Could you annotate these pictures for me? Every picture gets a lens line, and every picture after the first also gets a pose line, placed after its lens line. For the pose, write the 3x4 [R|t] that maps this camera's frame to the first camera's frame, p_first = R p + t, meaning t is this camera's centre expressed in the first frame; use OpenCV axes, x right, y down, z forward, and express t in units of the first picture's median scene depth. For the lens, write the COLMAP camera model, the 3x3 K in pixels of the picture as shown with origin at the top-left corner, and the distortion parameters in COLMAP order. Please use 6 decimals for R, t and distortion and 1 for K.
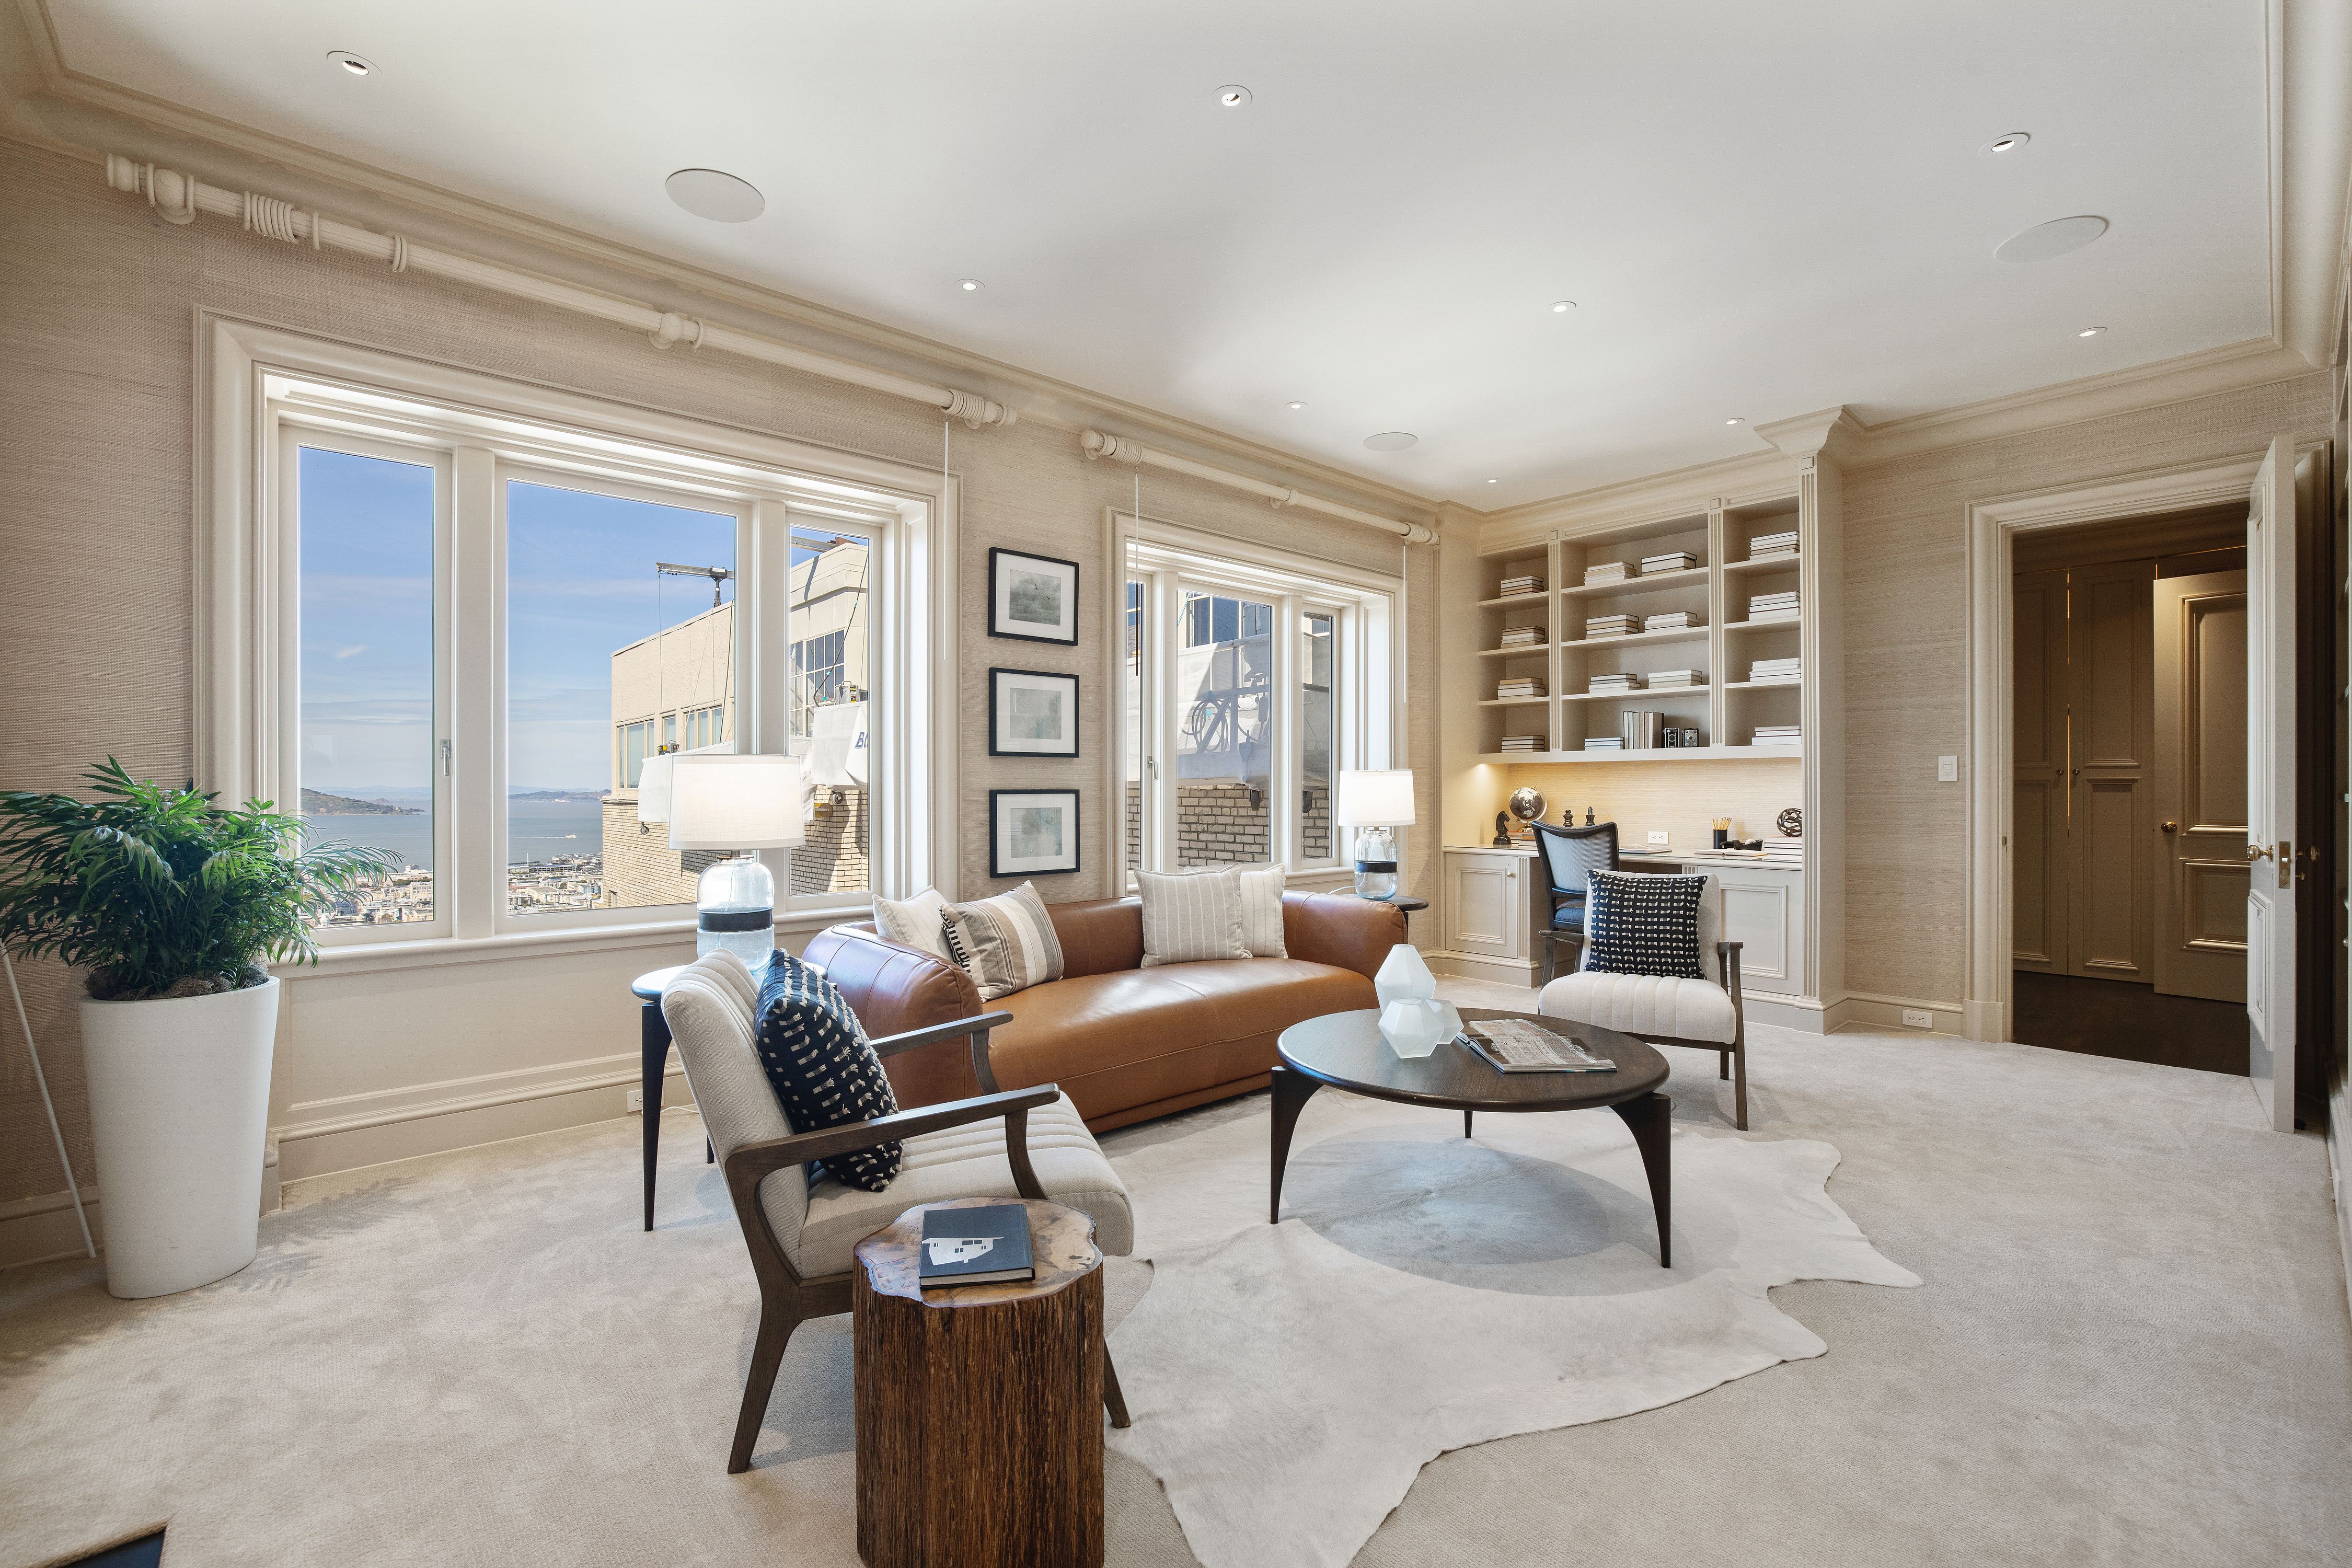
lens RADIAL K [[1022.7, 0, 1164.5], [0, 1022.7, 799.0], [0, 0, 1]] dist [-0.027227, 0.000727]
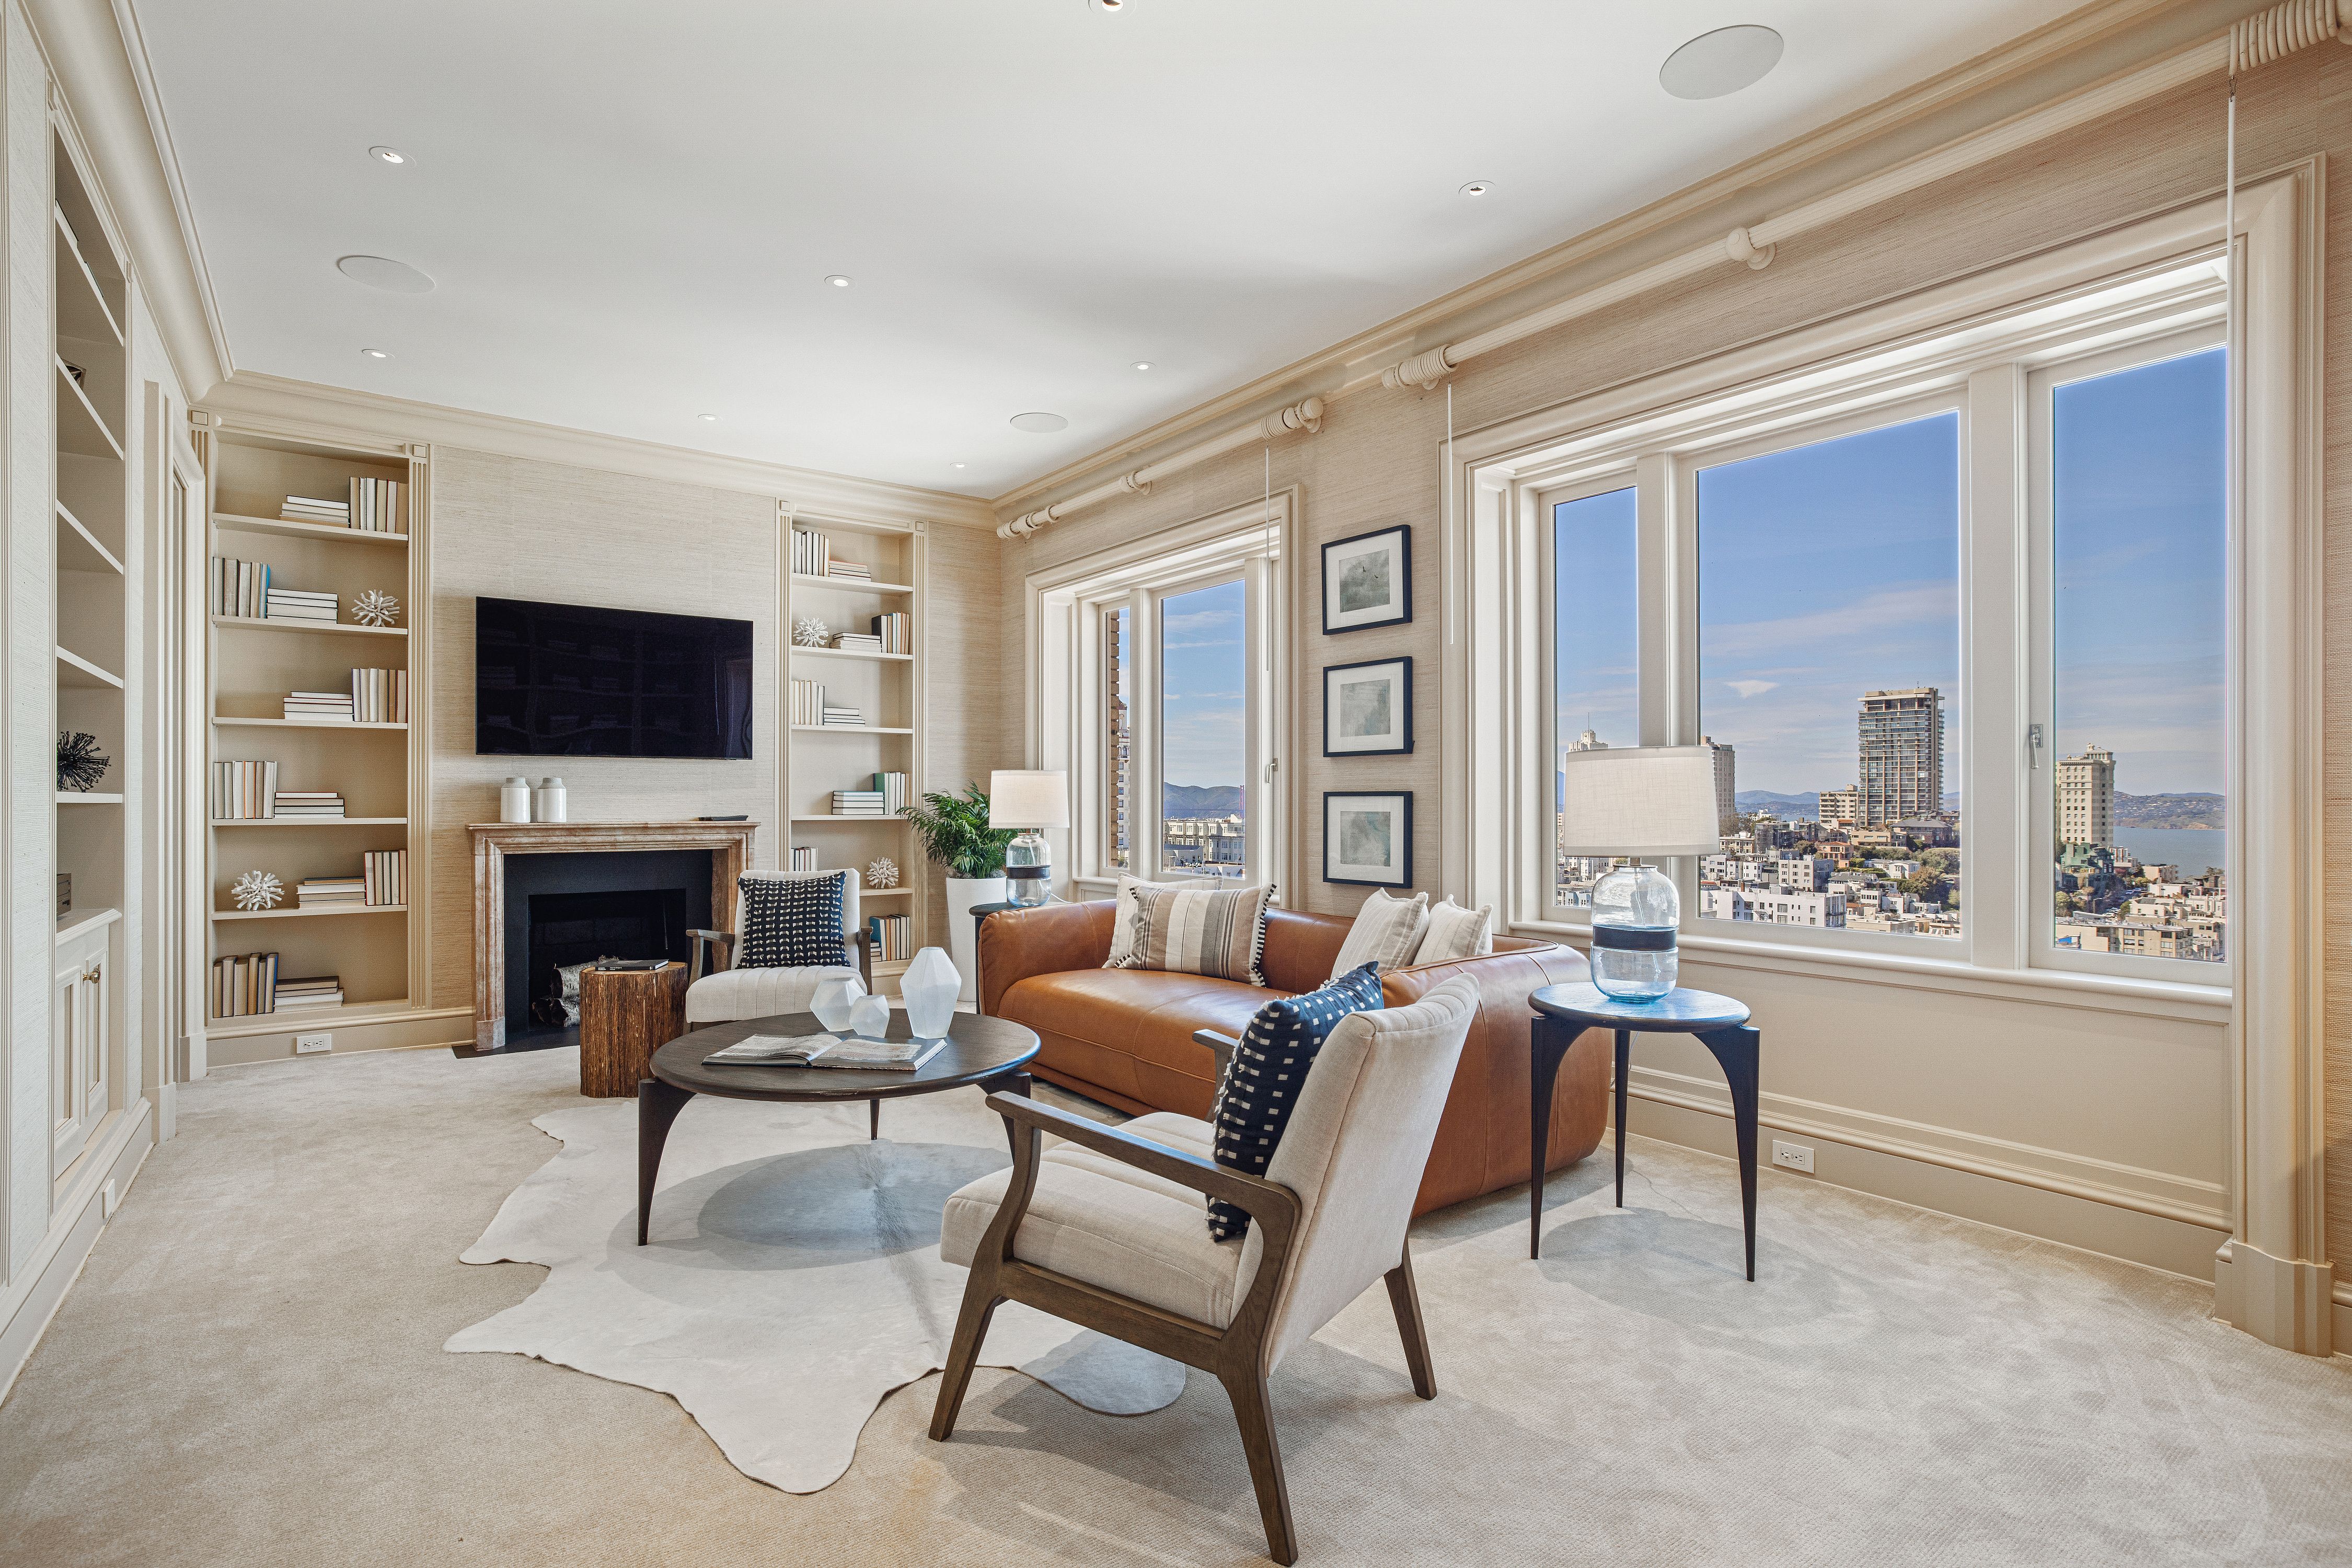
lens RADIAL K [[1175.5, 0, 1173.1], [0, 1175.5, 791.8], [0, 0, 1]] dist [0.000500, 0.000090]
pose [[-0.109243, -0.001410, -0.994014, 0.939991], [-0.009987, 0.999950, -0.000320, -0.007053], [0.993965, 0.009893, -0.109251, 0.953529]]
